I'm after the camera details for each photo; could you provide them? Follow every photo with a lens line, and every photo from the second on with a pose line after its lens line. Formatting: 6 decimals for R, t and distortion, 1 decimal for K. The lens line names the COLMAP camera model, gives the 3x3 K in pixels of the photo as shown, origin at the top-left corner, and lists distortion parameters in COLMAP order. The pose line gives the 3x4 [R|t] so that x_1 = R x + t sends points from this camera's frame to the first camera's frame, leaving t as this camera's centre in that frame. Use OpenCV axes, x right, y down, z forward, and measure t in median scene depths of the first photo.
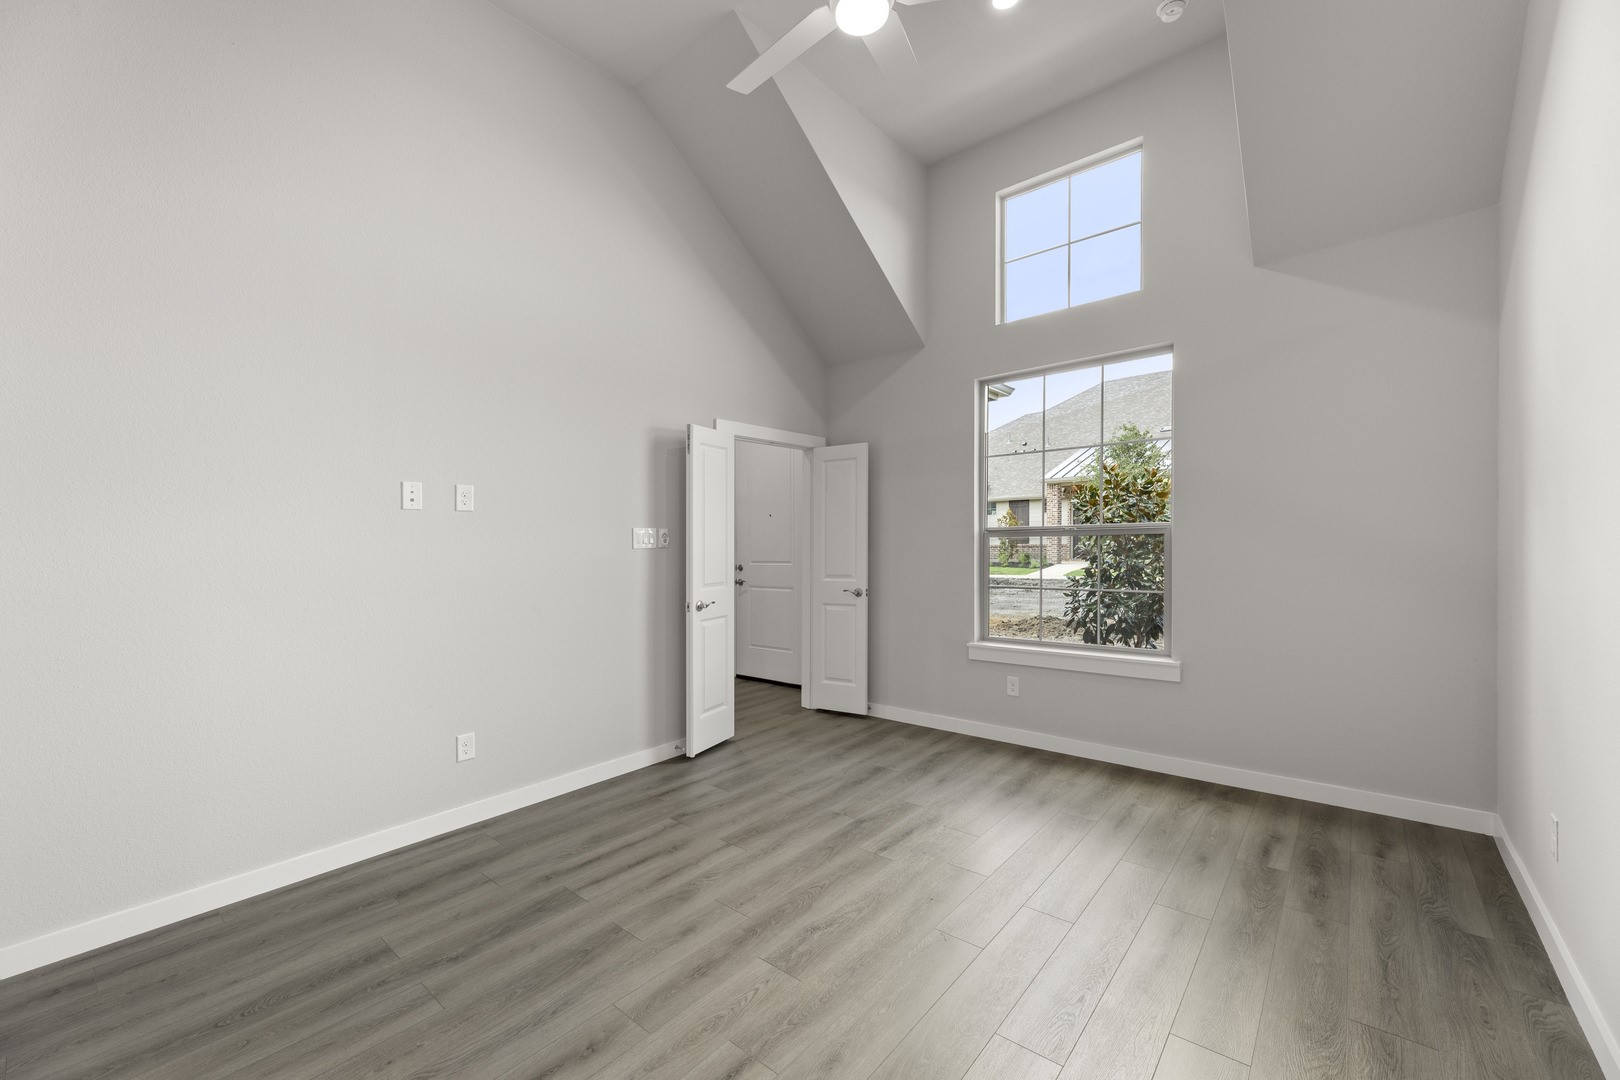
lens RADIAL K [[649.8, 0, 803.4], [0, 649.8, 556.7], [0, 0, 1]] dist [-0.000057, 0.000204]
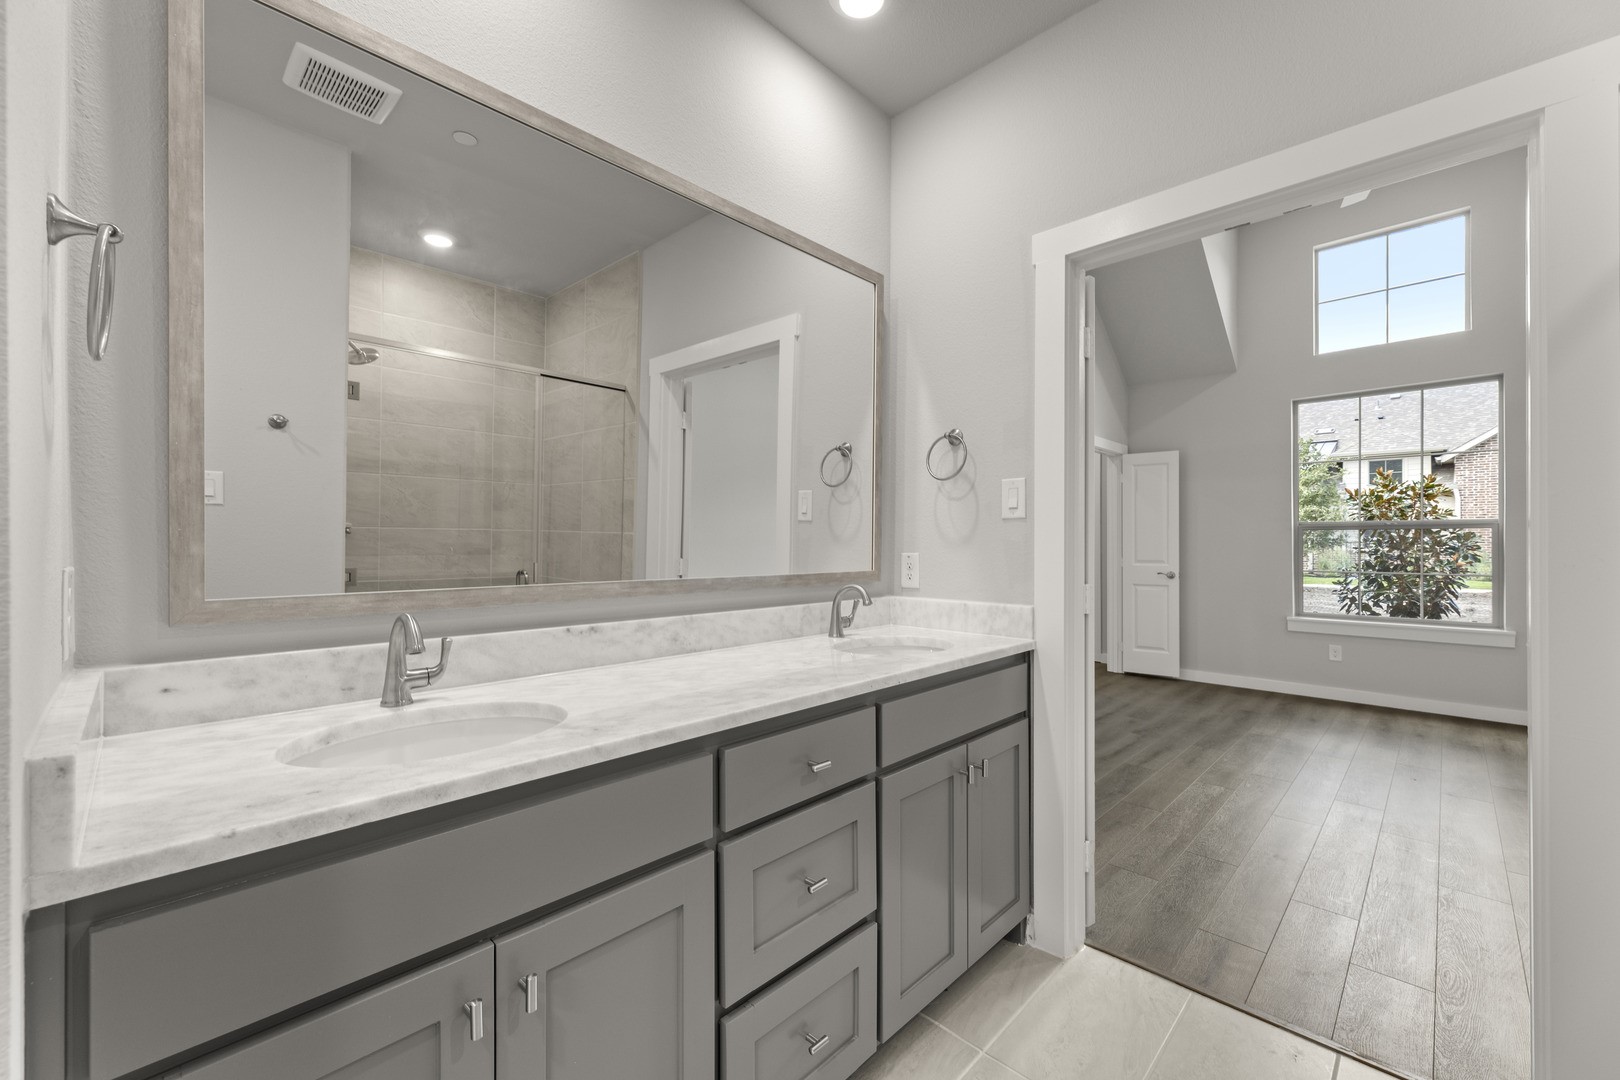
lens RADIAL K [[649.2, 0, 812.0], [0, 649.2, 549.1], [0, 0, 1]] dist [0.001340, 0.000175]
pose [[0.997385, 0.019729, -0.069531, -0.572175], [-0.020915, 0.999647, -0.016380, 0.046187], [0.069183, 0.017791, 0.997445, -0.279959]]
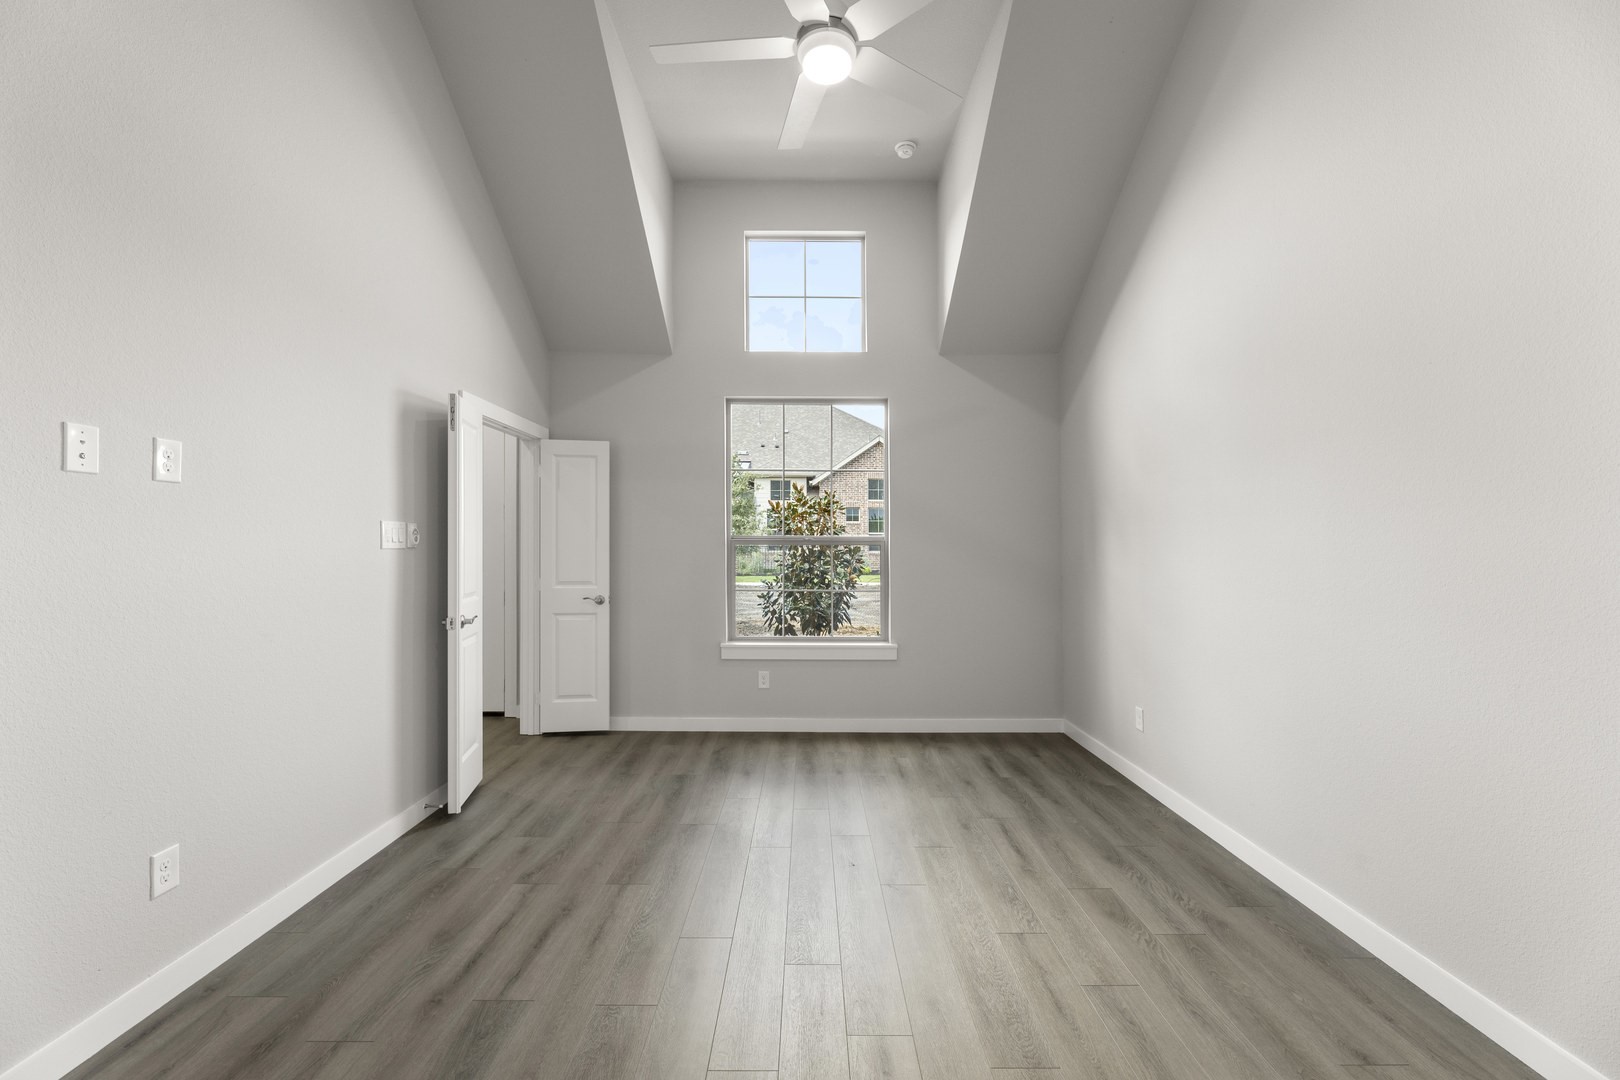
lens RADIAL K [[649.2, 0, 812.0], [0, 649.2, 549.1], [0, 0, 1]] dist [0.001340, 0.000175]
pose [[0.759474, 0.019243, 0.650253, -0.339529], [-0.003589, 0.999671, -0.025392, 0.004836], [-0.650528, 0.016951, 0.759293, 0.104482]]
